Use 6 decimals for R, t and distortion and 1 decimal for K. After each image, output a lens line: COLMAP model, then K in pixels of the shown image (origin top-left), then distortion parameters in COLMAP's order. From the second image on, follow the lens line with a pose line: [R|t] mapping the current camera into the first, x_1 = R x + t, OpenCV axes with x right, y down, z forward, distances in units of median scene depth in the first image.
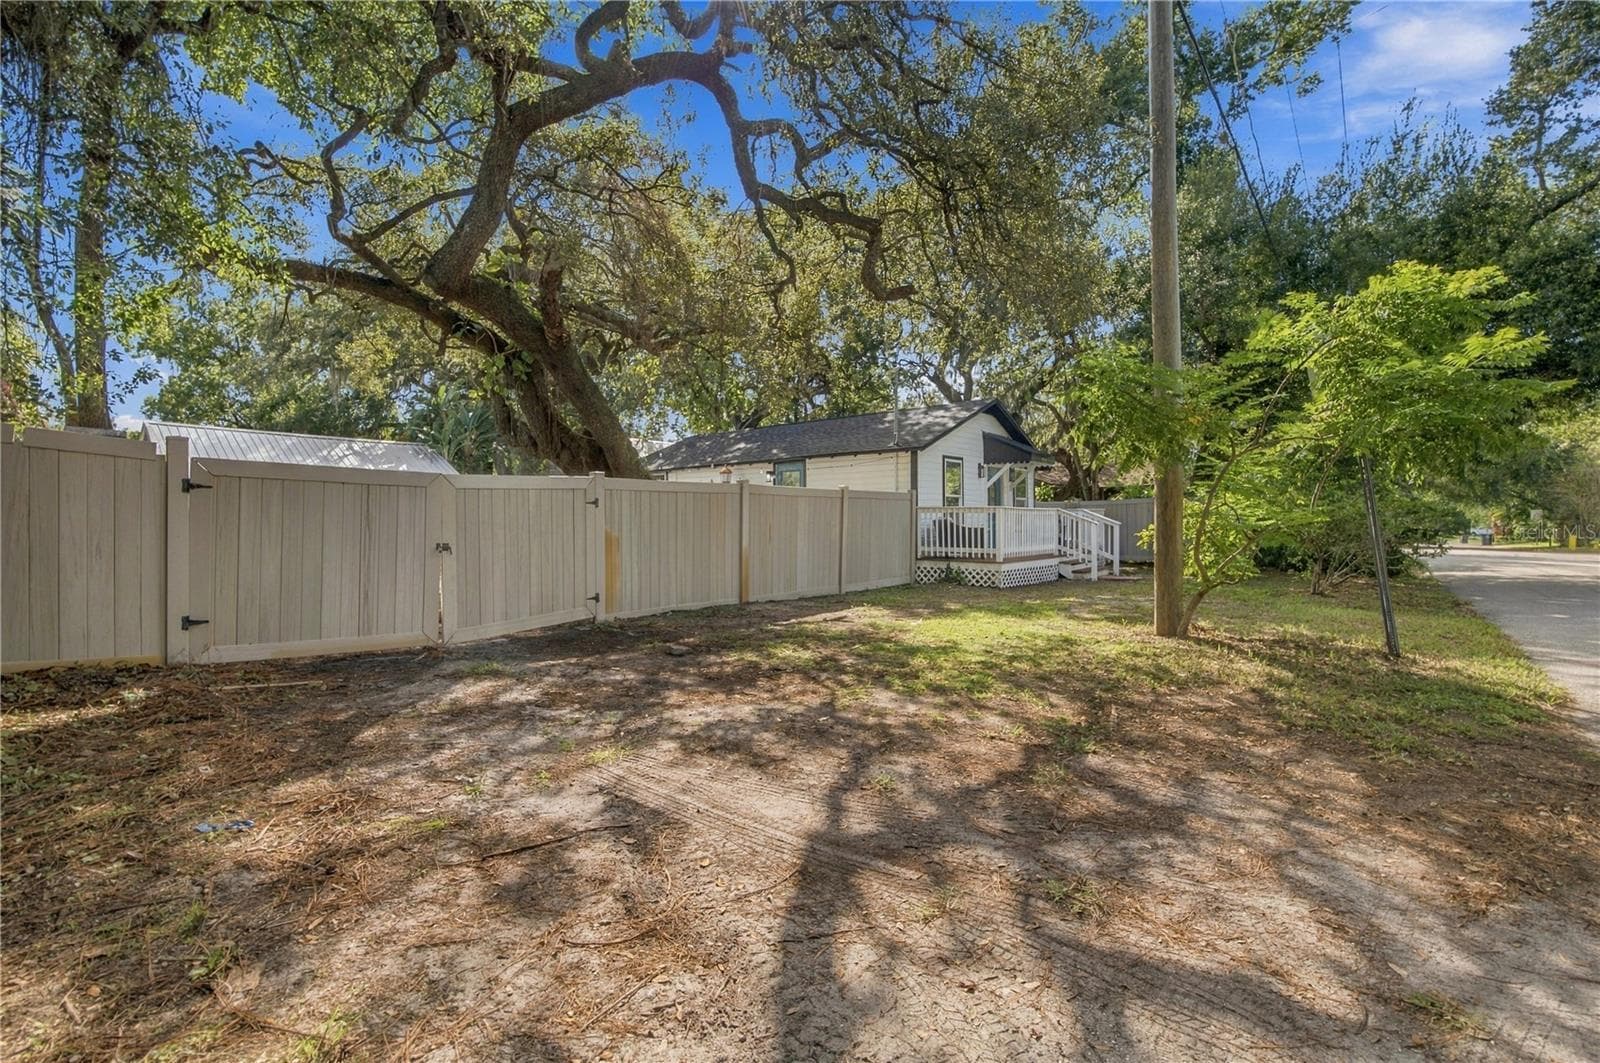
lens RADIAL K [[641.9, 0, 794.1], [0, 641.9, 519.0], [0, 0, 1]] dist [-0.000513, 0.000035]
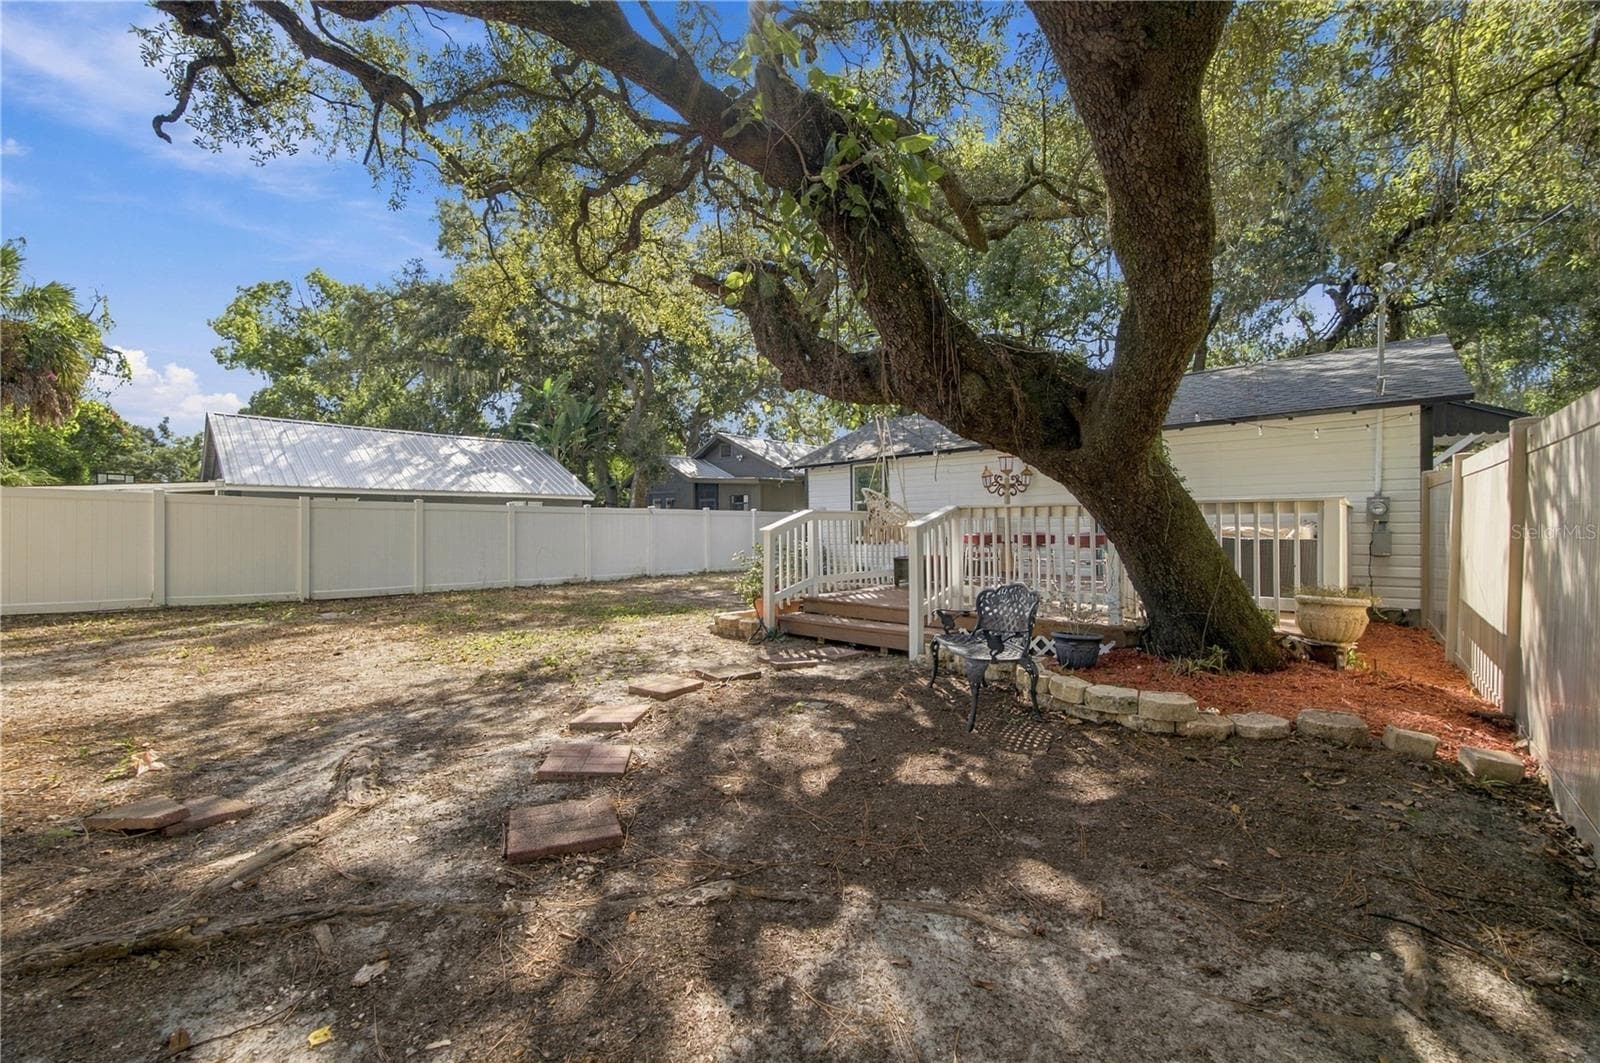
lens RADIAL K [[610.2, 0, 800.0], [0, 610.2, 531.5], [0, 0, 1]] dist [-0.000679, -0.000025]
pose [[0.997871, -0.010090, -0.064436, -0.312208], [0.010535, 0.999923, 0.006580, -0.003045], [0.064364, -0.007245, 0.997900, 0.394050]]
